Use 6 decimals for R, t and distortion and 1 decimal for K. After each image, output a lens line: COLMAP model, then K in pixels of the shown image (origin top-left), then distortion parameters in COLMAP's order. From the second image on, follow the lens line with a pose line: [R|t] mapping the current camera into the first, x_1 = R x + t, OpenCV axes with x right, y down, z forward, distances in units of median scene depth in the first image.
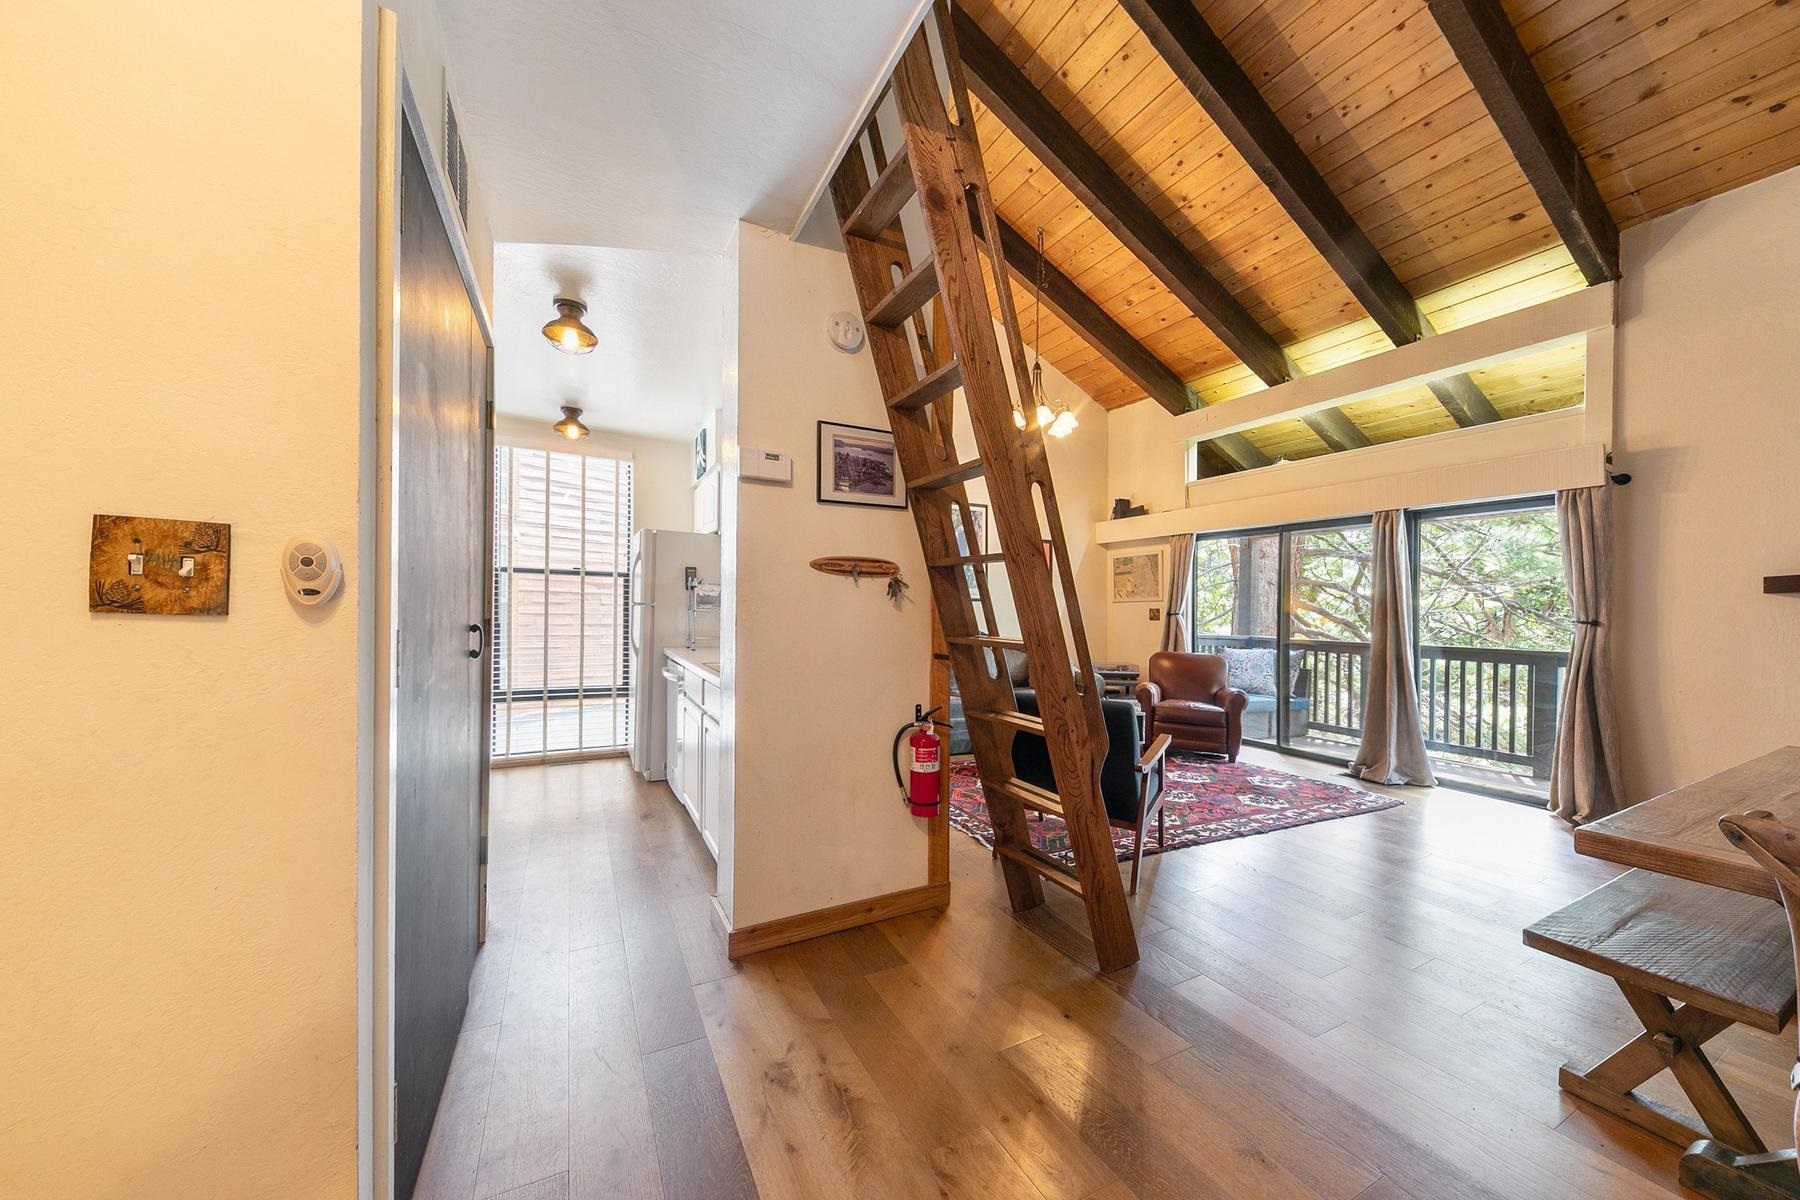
lens RADIAL K [[602.5, 0, 908.0], [0, 602.5, 633.5], [0, 0, 1]] dist [0.000801, 0.000052]
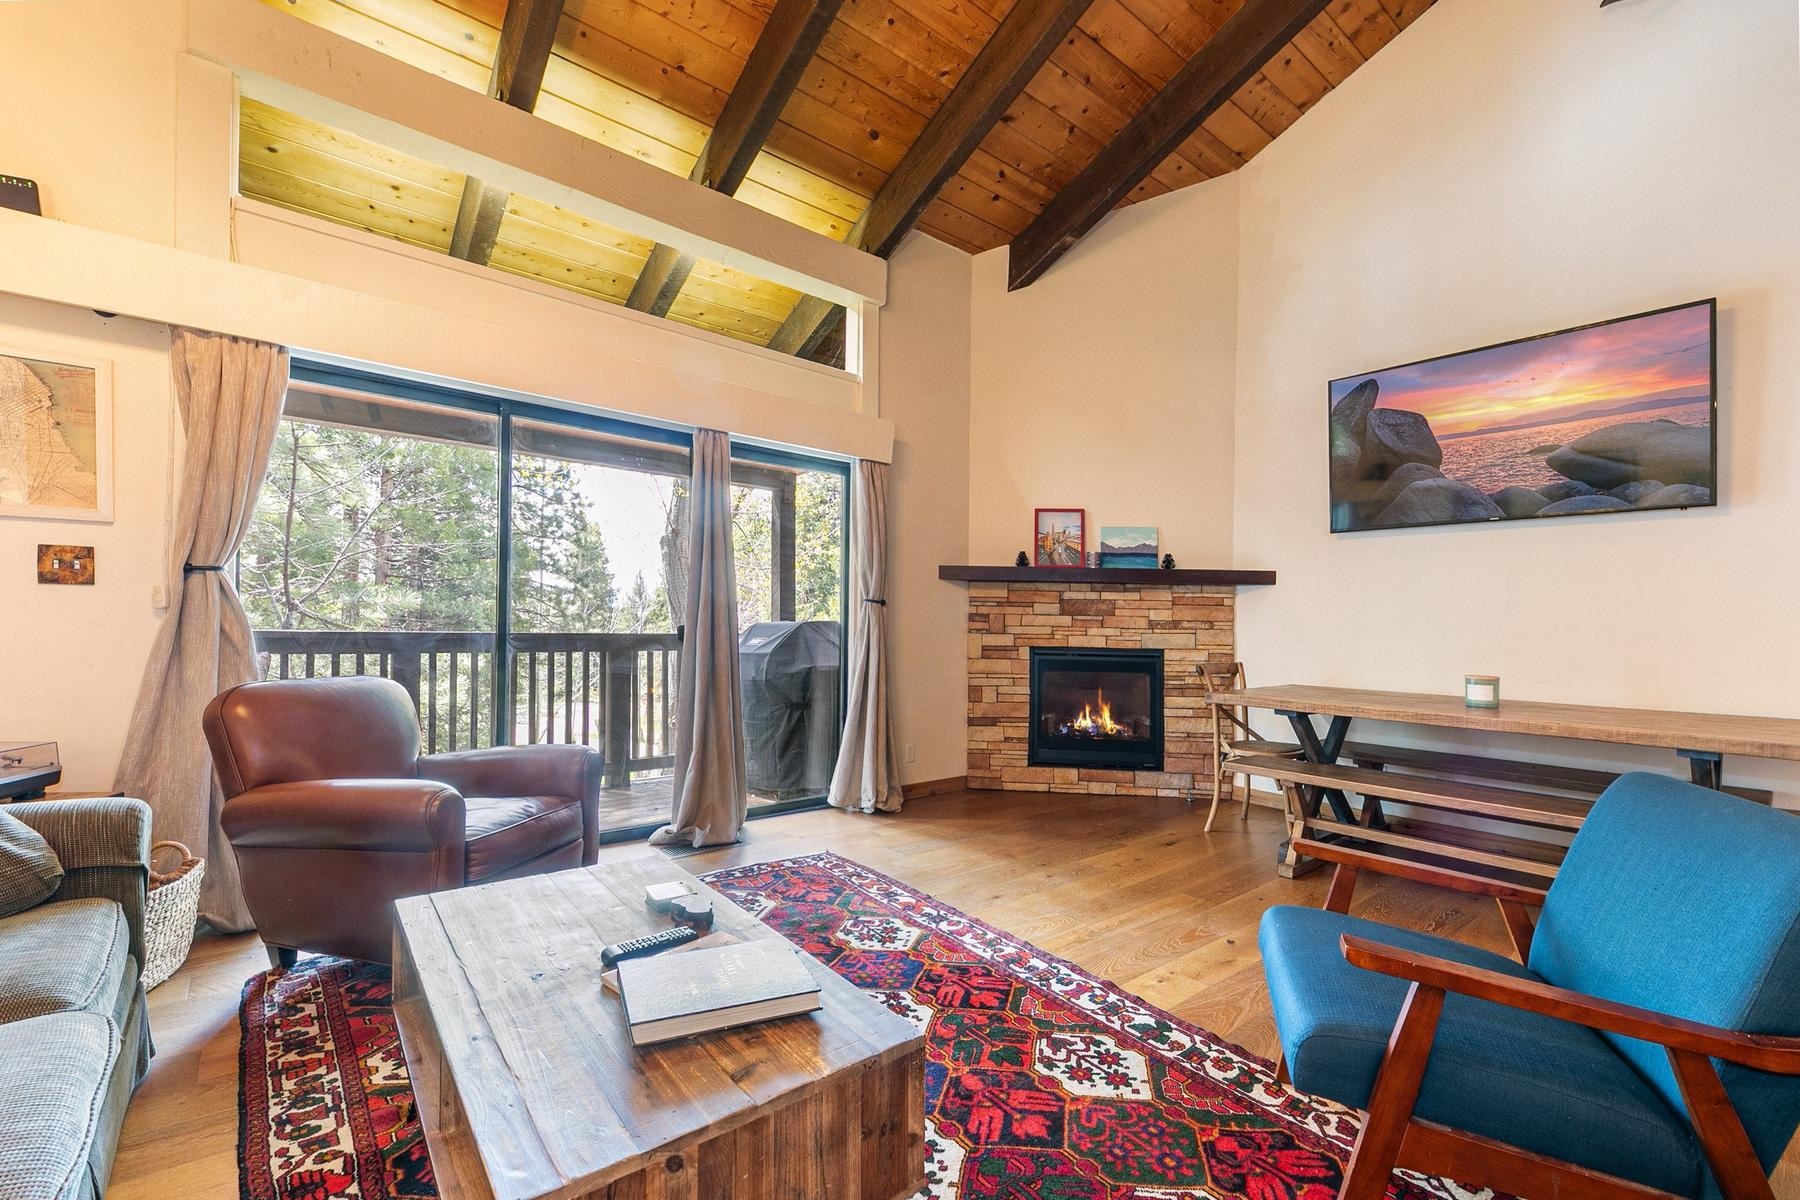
lens RADIAL K [[767.5, 0, 866.7], [0, 767.5, 641.9], [0, 0, 1]] dist [0.012155, 0.000048]
pose [[-0.184173, -0.050232, 0.981609, -0.070558], [0.003438, 0.998654, 0.051749, -0.018340], [-0.982888, 0.012906, -0.183753, 1.007889]]
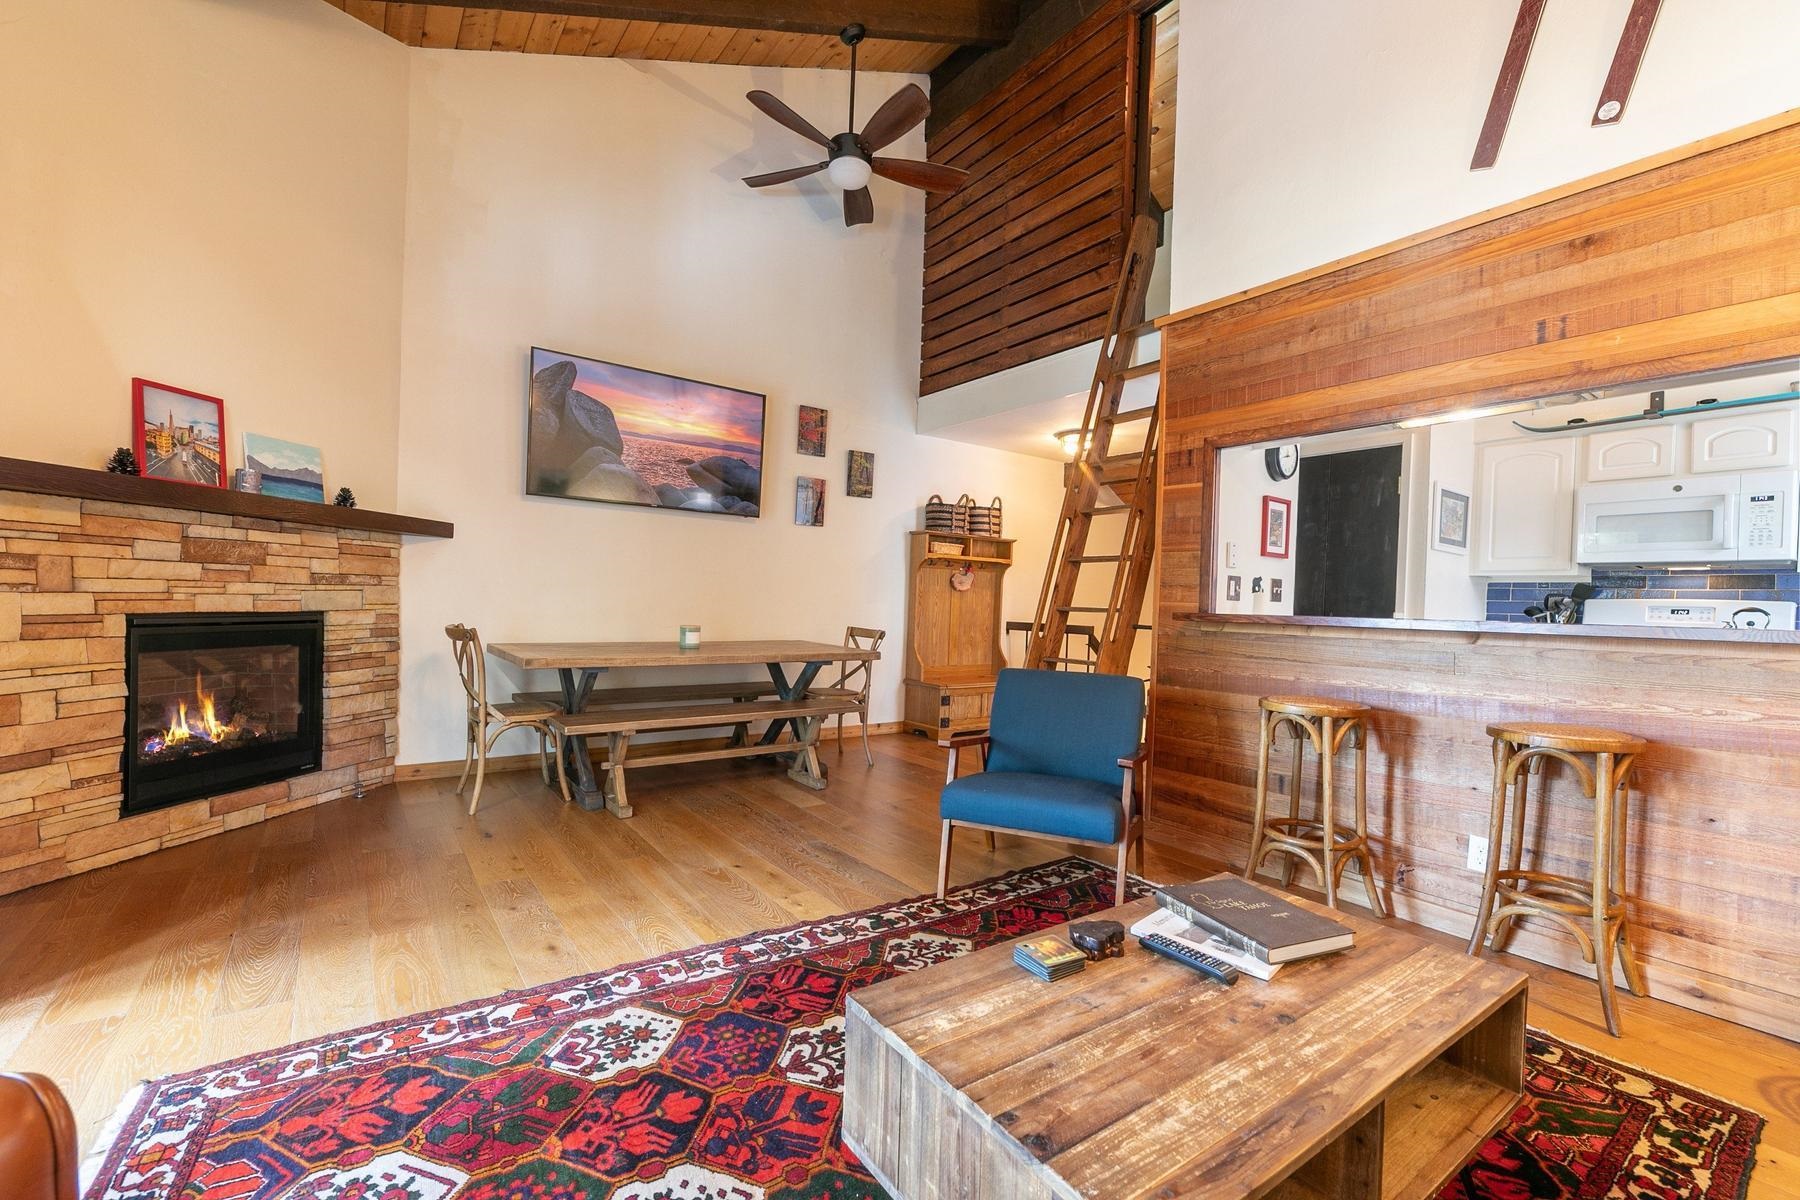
lens RADIAL K [[762.7, 0, 918.5], [0, 762.7, 620.9], [0, 0, 1]] dist [0.018660, -0.010139]
pose [[-0.982830, -0.047680, -0.178247, 0.443037], [-0.057647, 0.997025, 0.051160, -0.018965], [0.175278, 0.060557, -0.982655, 1.326122]]
